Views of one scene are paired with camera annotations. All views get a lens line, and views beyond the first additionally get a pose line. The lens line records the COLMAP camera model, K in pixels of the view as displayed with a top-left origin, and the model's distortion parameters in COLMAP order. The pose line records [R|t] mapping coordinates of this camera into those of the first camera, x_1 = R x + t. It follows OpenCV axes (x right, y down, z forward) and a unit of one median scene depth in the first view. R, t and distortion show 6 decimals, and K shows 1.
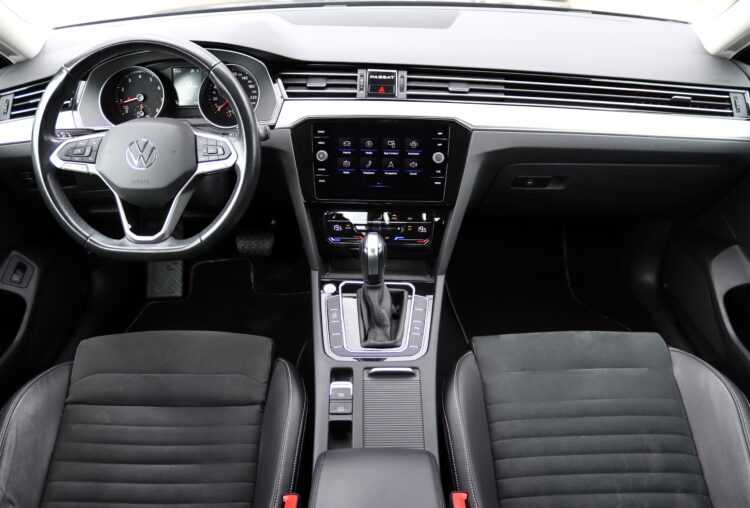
lens RADIAL K [[647.9, 0, 390.4], [0, 647.9, 245.4], [0, 0, 1]] dist [-0.179160, 0.158323]
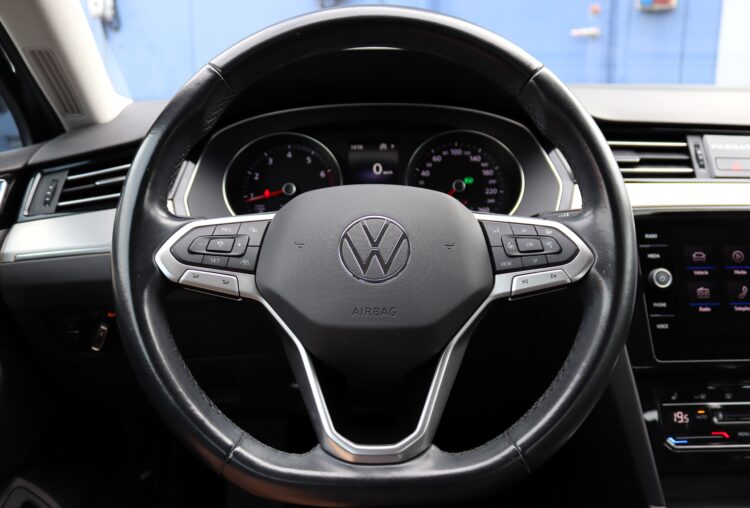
lens RADIAL K [[647.9, 0, 390.4], [0, 647.9, 245.4], [0, 0, 1]] dist [-0.179160, 0.158323]
pose [[0.999653, -0.016926, 0.020191, -0.338698], [0.022478, 0.947661, -0.318485, -0.004048], [-0.013743, 0.318828, 0.947713, 0.497646]]
